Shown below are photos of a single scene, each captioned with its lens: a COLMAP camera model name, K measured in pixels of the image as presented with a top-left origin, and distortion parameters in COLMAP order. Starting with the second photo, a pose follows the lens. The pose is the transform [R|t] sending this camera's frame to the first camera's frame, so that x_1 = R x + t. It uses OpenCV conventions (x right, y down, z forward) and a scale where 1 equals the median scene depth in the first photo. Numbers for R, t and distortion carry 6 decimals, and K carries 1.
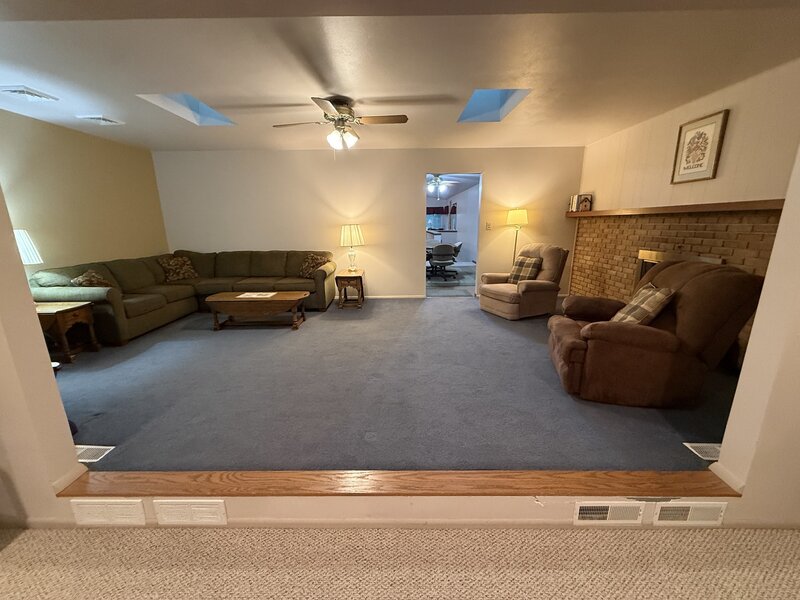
lens RADIAL K [[319.3, 0, 398.0], [0, 319.3, 302.1], [0, 0, 1]] dist [-0.002623, 0.001173]
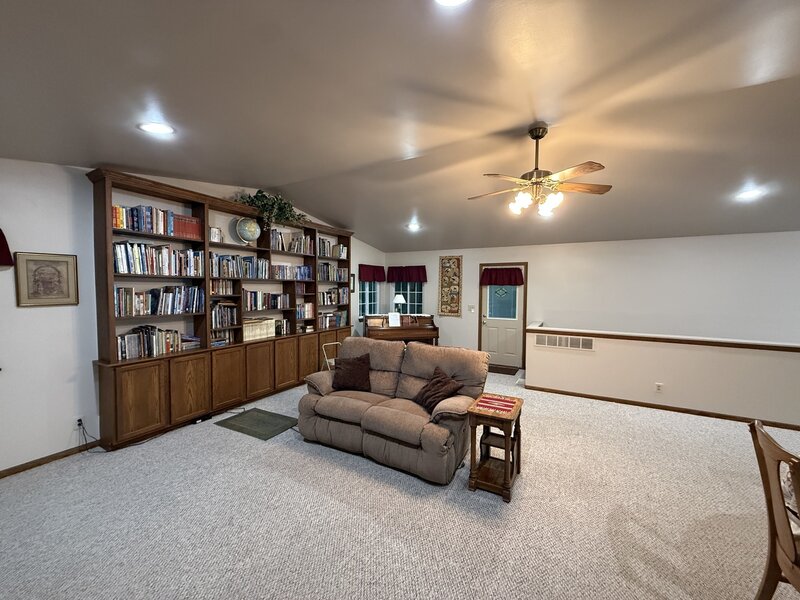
lens RADIAL K [[319.3, 0, 397.5], [0, 319.3, 298.2], [0, 0, 1]] dist [-0.002623, 0.001173]
pose [[0.484352, -0.016112, 0.874725, -0.939139], [0.195955, 0.976426, -0.090519, -0.774556], [-0.852645, 0.215250, 0.476091, 2.879108]]
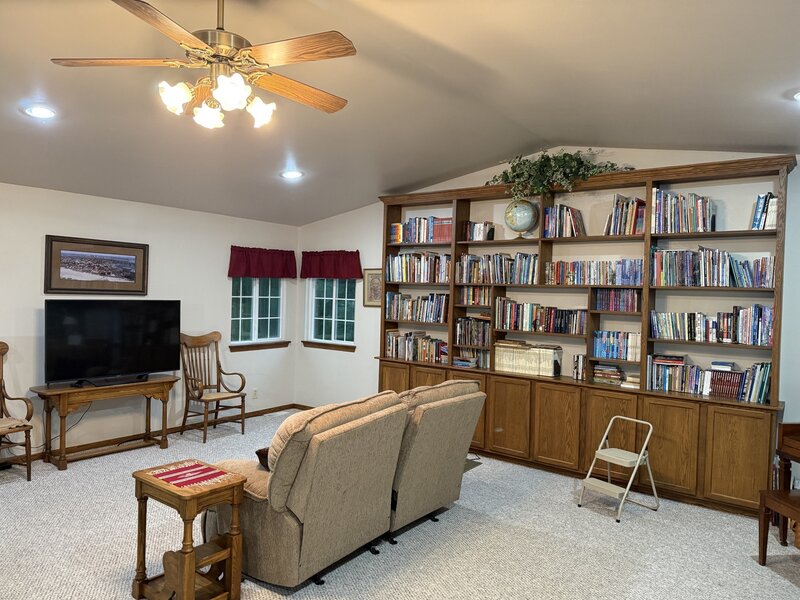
lens RADIAL K [[562.2, 0, 394.1], [0, 562.2, 301.9], [0, 0, 1]] dist [0.070568, -0.083506]
pose [[0.800415, 0.042372, -0.597947, 0.221820], [-0.177708, 0.969431, -0.169185, -0.722699], [0.572499, 0.241678, 0.783477, 2.627254]]
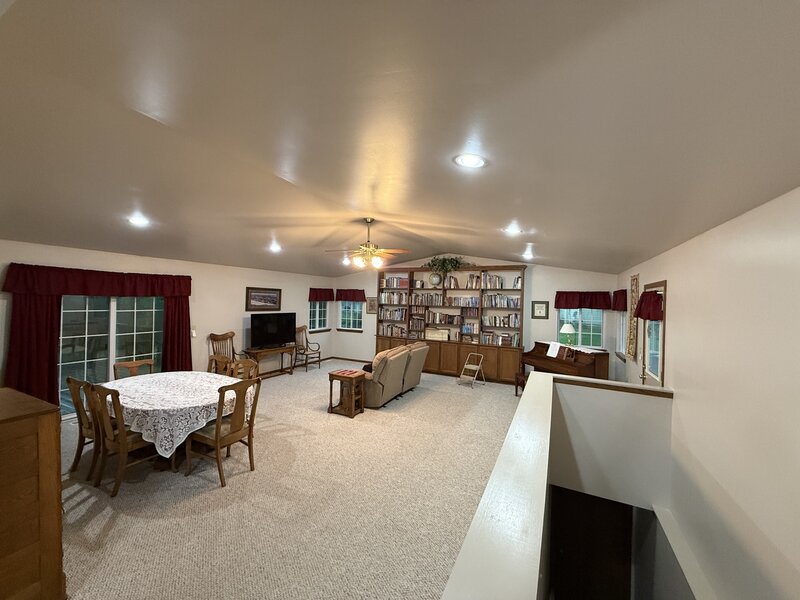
lens RADIAL K [[319.3, 0, 395.2], [0, 319.3, 301.5], [0, 0, 1]] dist [-0.002623, 0.001173]
pose [[0.892602, 0.034474, -0.449525, 0.314787], [-0.140336, 0.968784, -0.204362, -0.638276], [0.428447, 0.245498, 0.869577, 2.072612]]
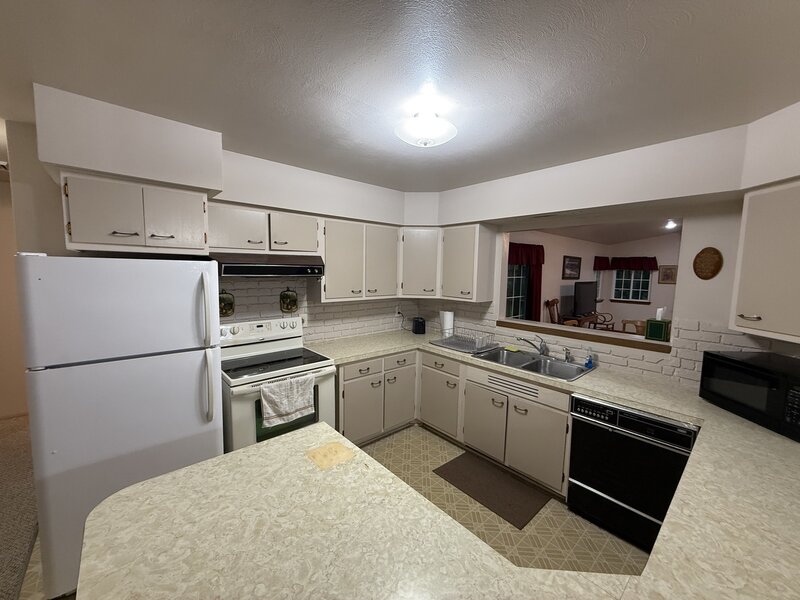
lens RADIAL K [[319.3, 0, 395.2], [0, 319.3, 300.3], [0, 0, 1]] dist [-0.002623, 0.001173]
pose [[0.660043, 0.093872, -0.745340, -0.382052], [-0.204898, 0.977040, -0.058395, -0.443413], [0.722745, 0.191262, 0.664122, 1.490072]]
